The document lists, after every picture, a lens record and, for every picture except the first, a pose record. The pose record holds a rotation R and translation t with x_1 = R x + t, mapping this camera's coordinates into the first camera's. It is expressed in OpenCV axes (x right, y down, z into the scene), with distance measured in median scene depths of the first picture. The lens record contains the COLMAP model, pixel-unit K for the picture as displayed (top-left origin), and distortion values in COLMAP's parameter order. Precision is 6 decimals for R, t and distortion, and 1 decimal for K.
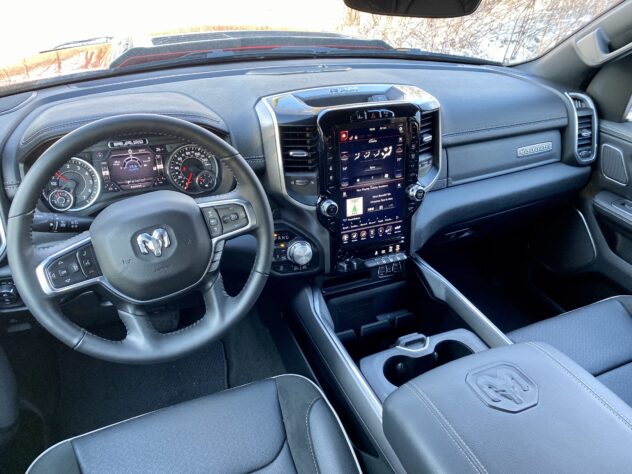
lens RADIAL K [[489.8, 0, 316.1], [0, 489.8, 225.2], [0, 0, 1]] dist [0.001634, 0.000849]
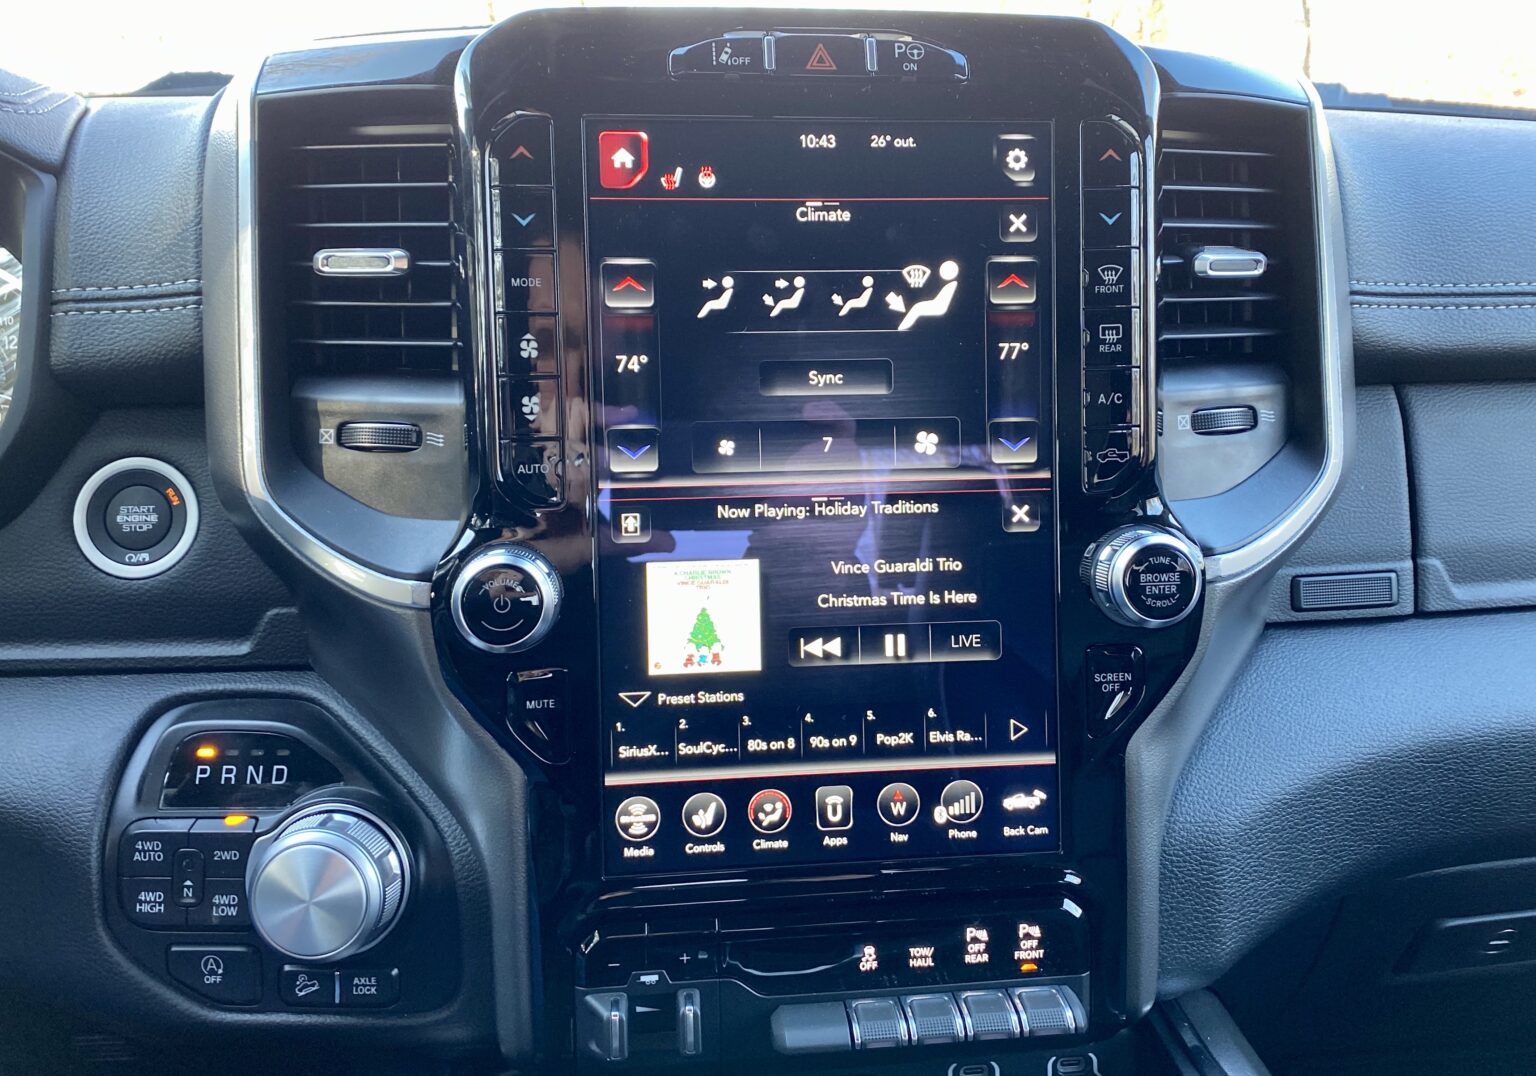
lens RADIAL K [[1369.2, 0, 775.1], [0, 1369.2, 460.6], [0, 0, 1]] dist [0.134034, -0.280136]
pose [[0.956717, 0.022281, -0.290165, 0.225158], [-0.112793, 0.947520, -0.299139, 0.044182], [0.268272, 0.318920, 0.909022, 0.575760]]
